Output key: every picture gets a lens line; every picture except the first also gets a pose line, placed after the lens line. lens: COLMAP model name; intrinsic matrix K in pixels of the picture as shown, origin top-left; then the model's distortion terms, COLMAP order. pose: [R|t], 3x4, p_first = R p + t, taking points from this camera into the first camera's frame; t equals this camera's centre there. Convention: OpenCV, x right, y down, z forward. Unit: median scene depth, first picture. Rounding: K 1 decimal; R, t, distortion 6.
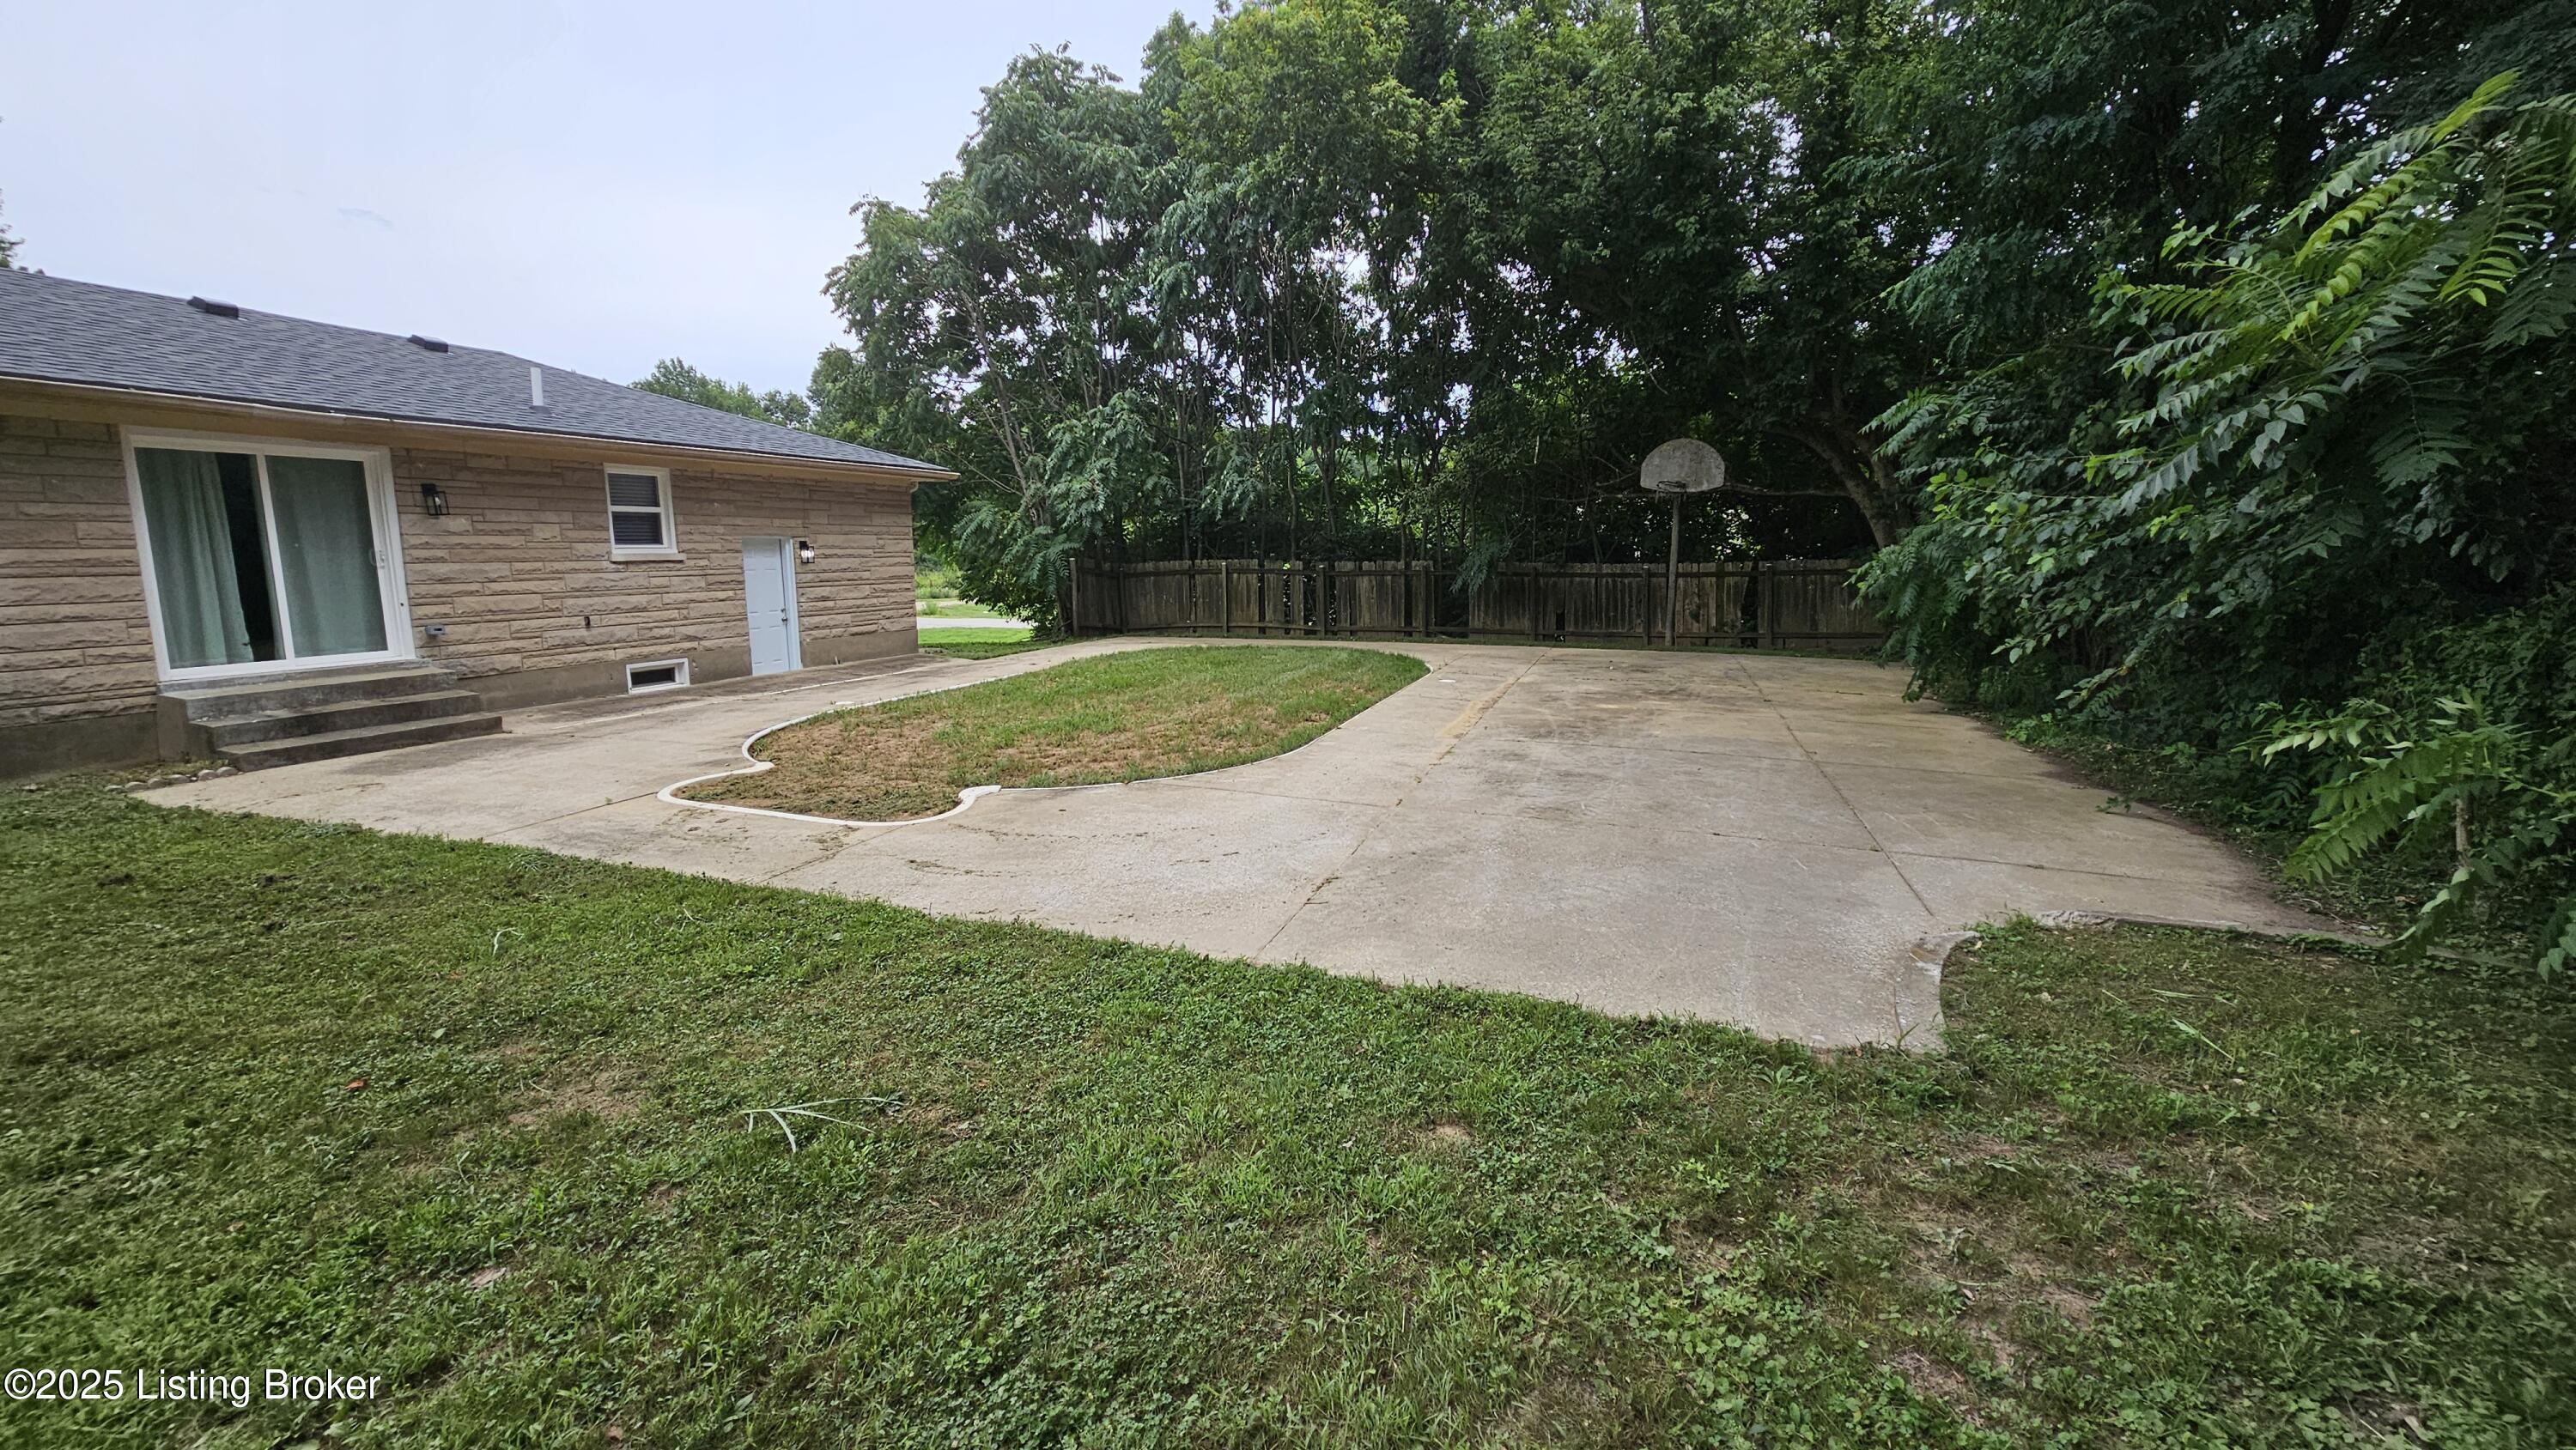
lens RADIAL K [[1052.3, 0, 1294.0], [0, 1052.3, 702.9], [0, 0, 1]] dist [0.000461, 0.000371]
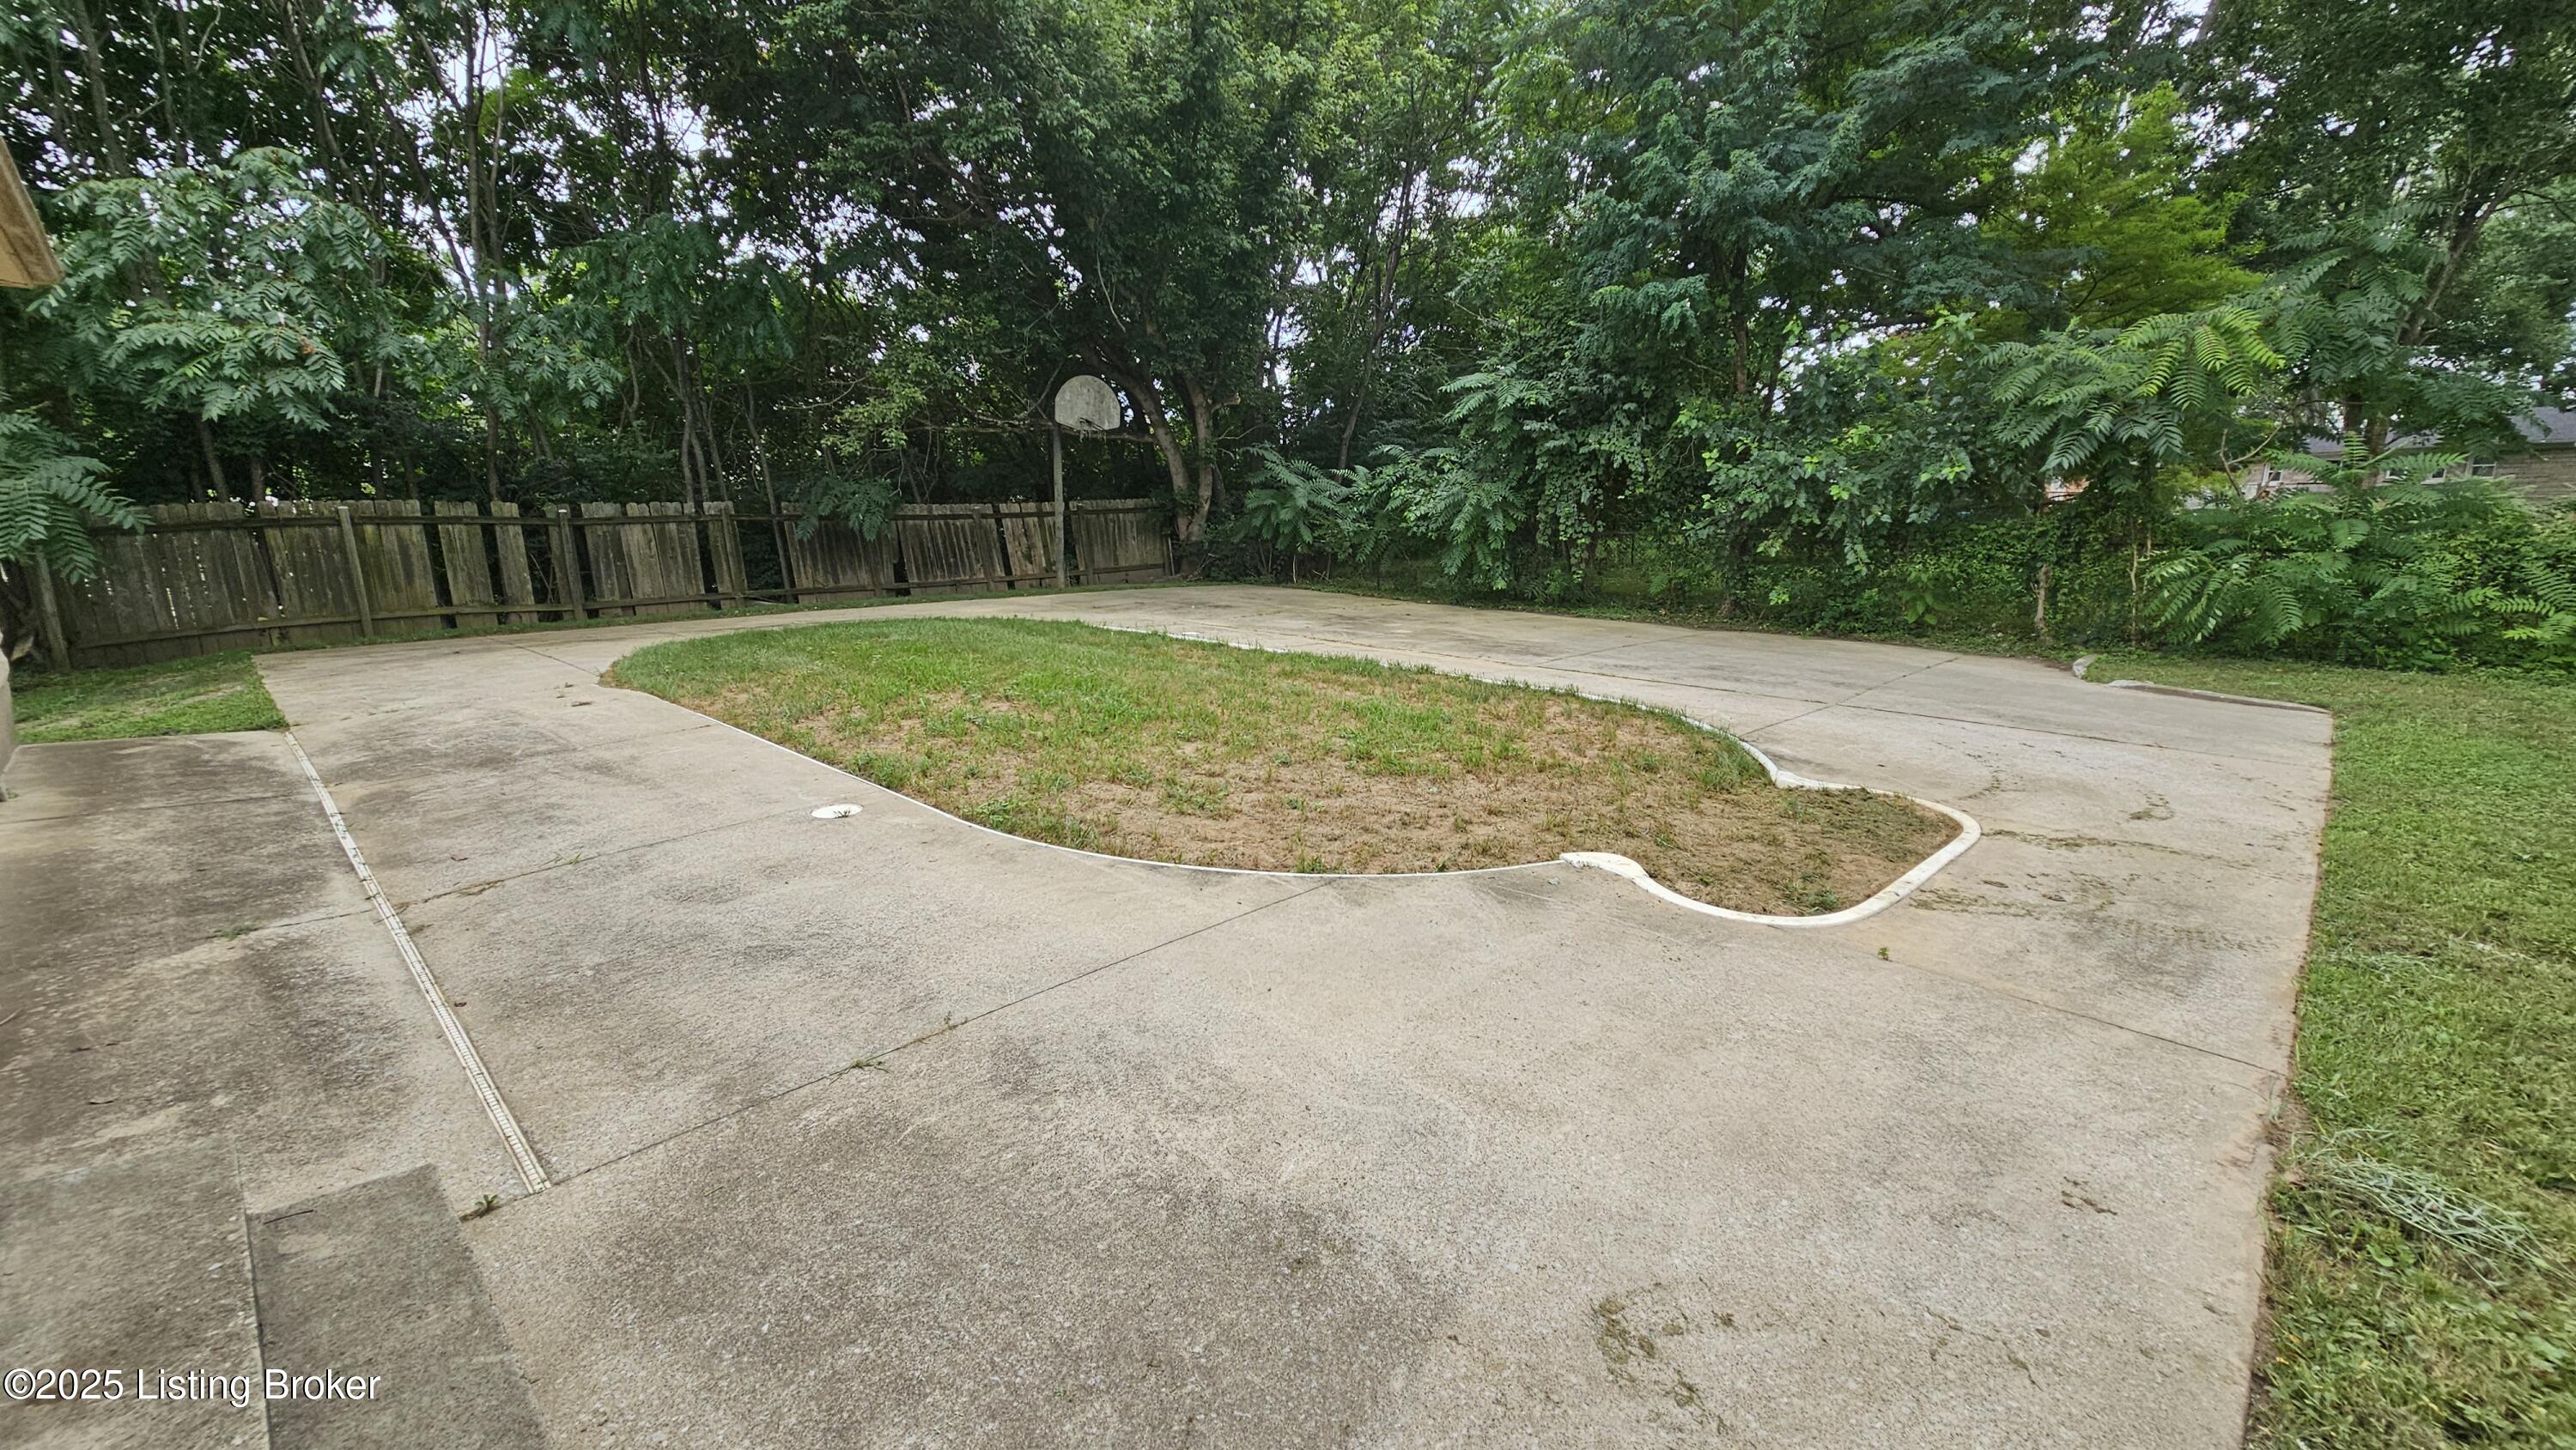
lens RADIAL K [[1052.3, 0, 1301.2], [0, 1052.3, 697.7], [0, 0, 1]] dist [0.000461, 0.000371]
pose [[0.414413, -0.167292, 0.894581, -0.682726], [0.126983, 0.983974, 0.125185, -0.071697], [-0.901187, 0.061719, 0.429014, 0.575363]]
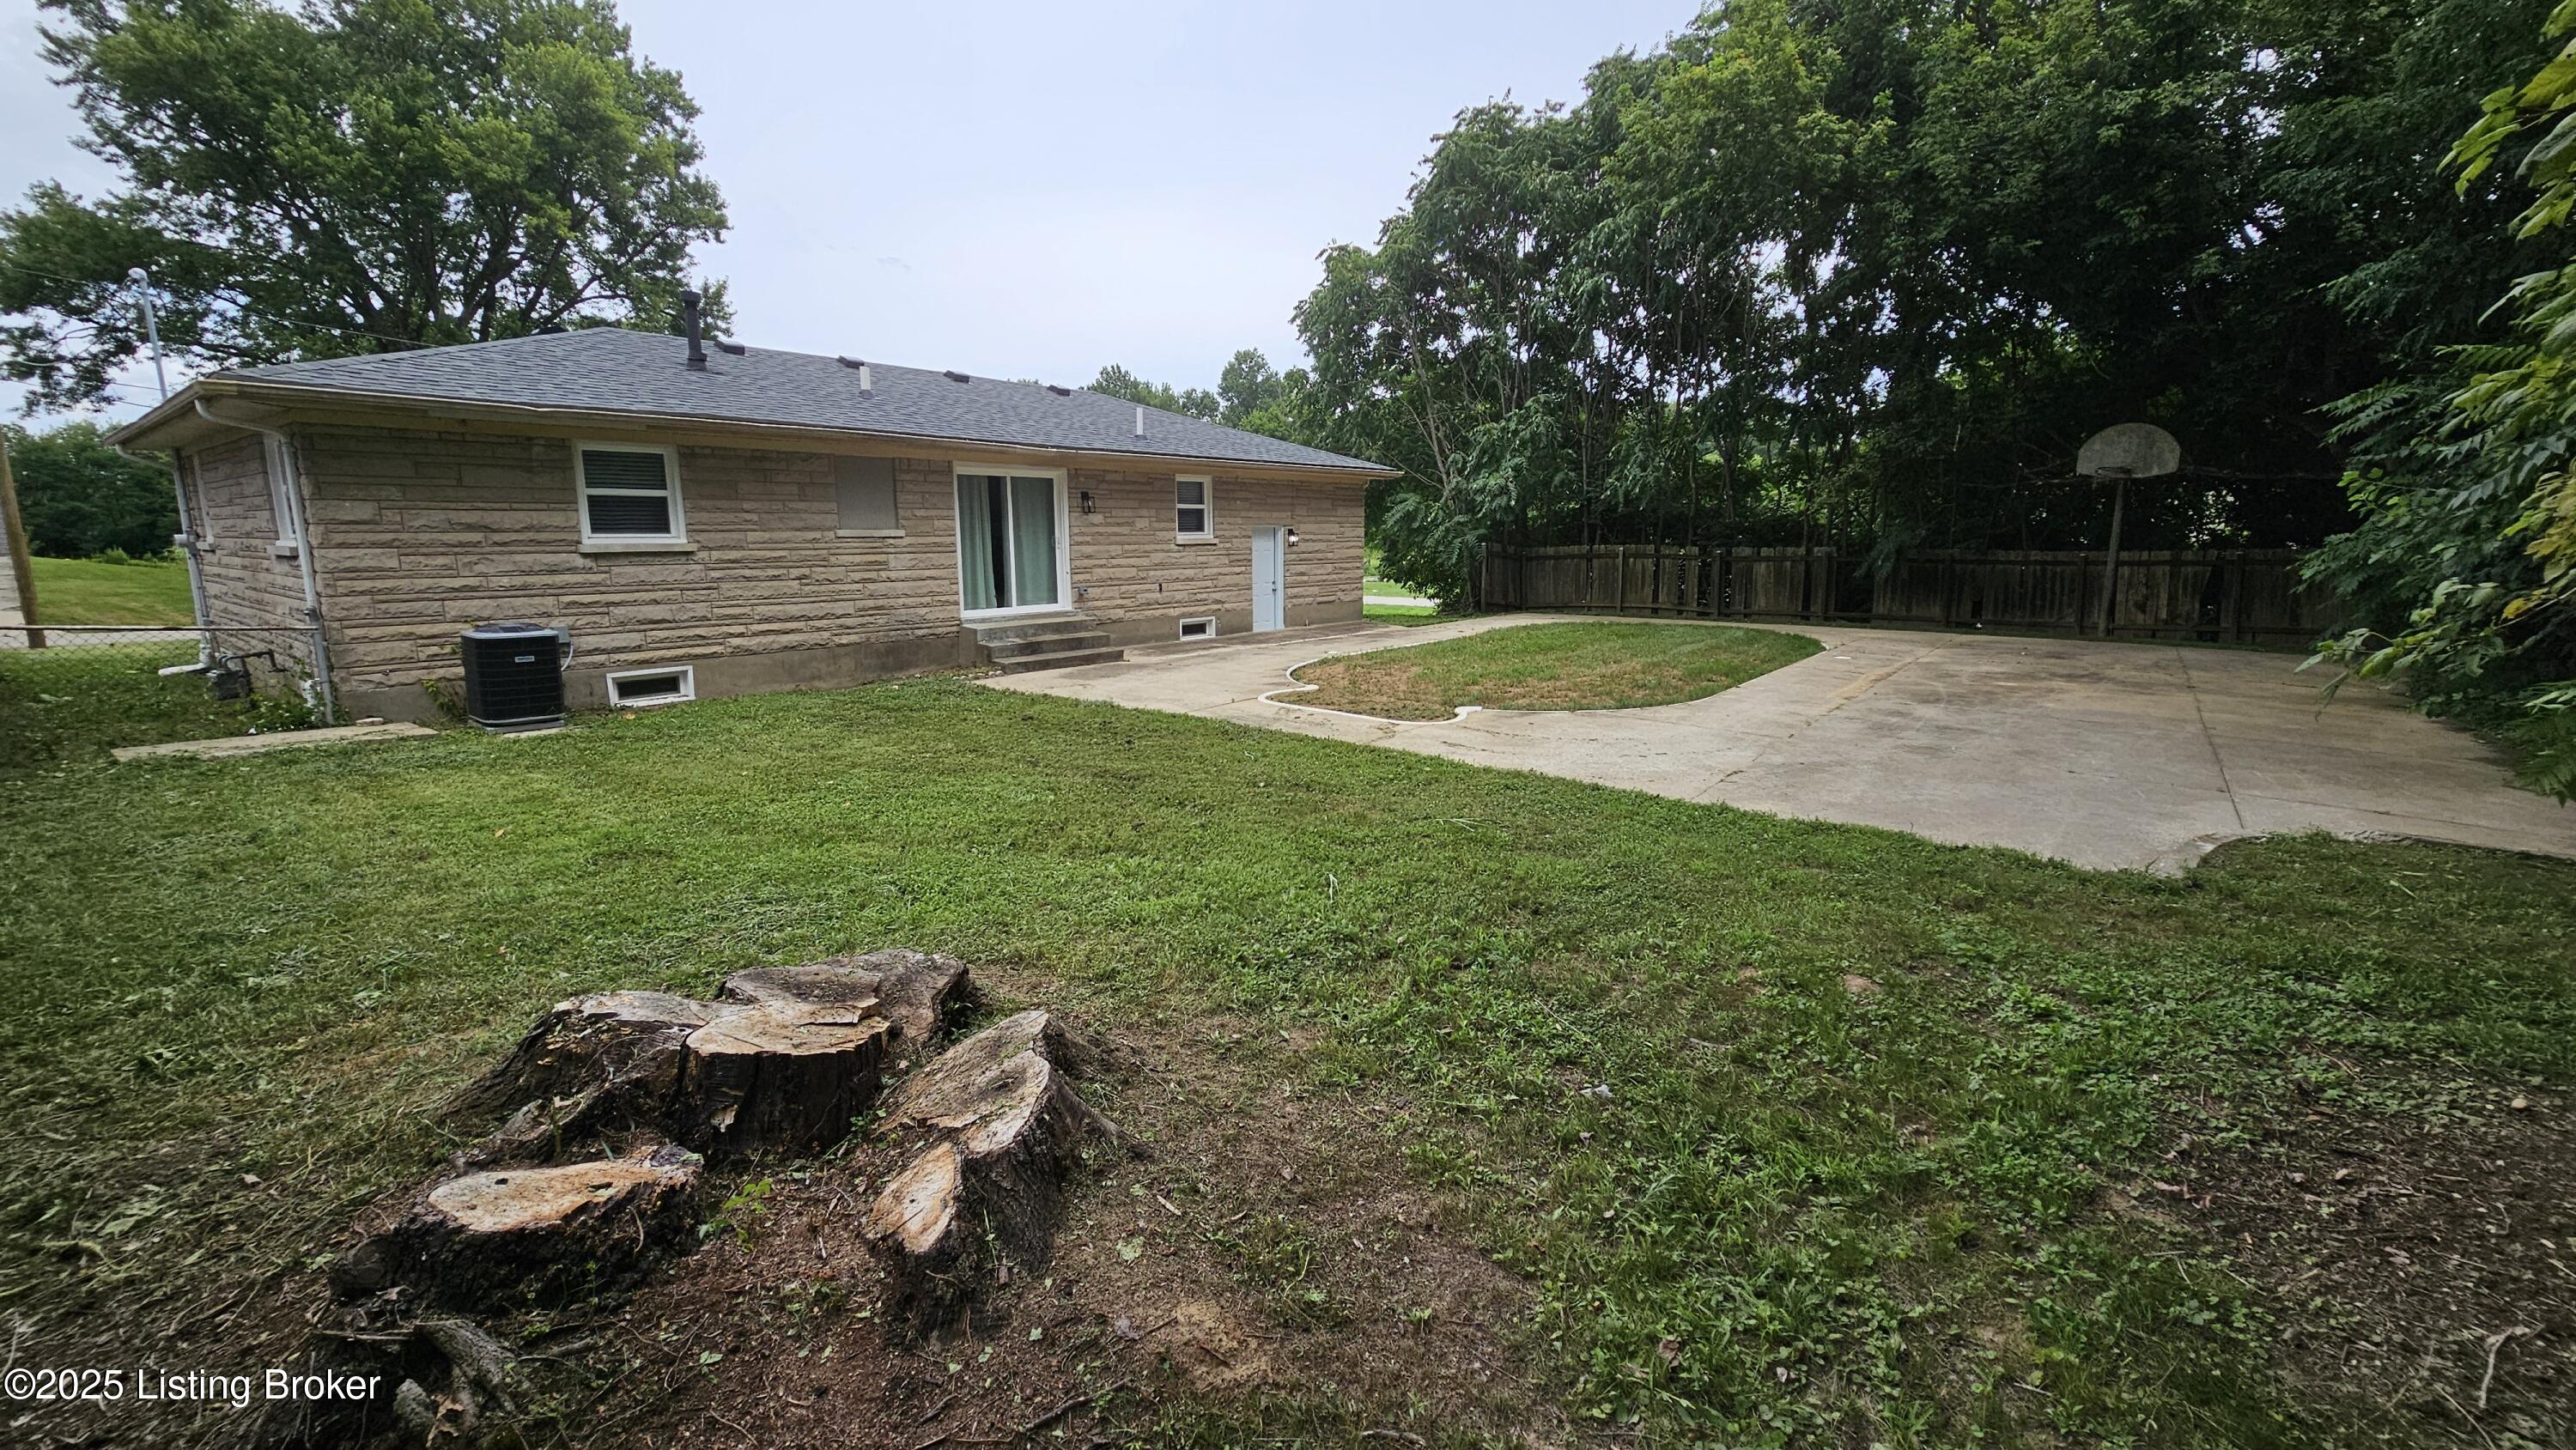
lens RADIAL K [[1052.3, 0, 1295.1], [0, 1052.3, 700.8], [0, 0, 1]] dist [0.000461, 0.000371]
pose [[0.941687, 0.054839, -0.331991, -0.027259], [-0.050087, 0.998483, 0.022861, 0.029981], [0.332741, -0.004900, 0.943006, -0.243918]]
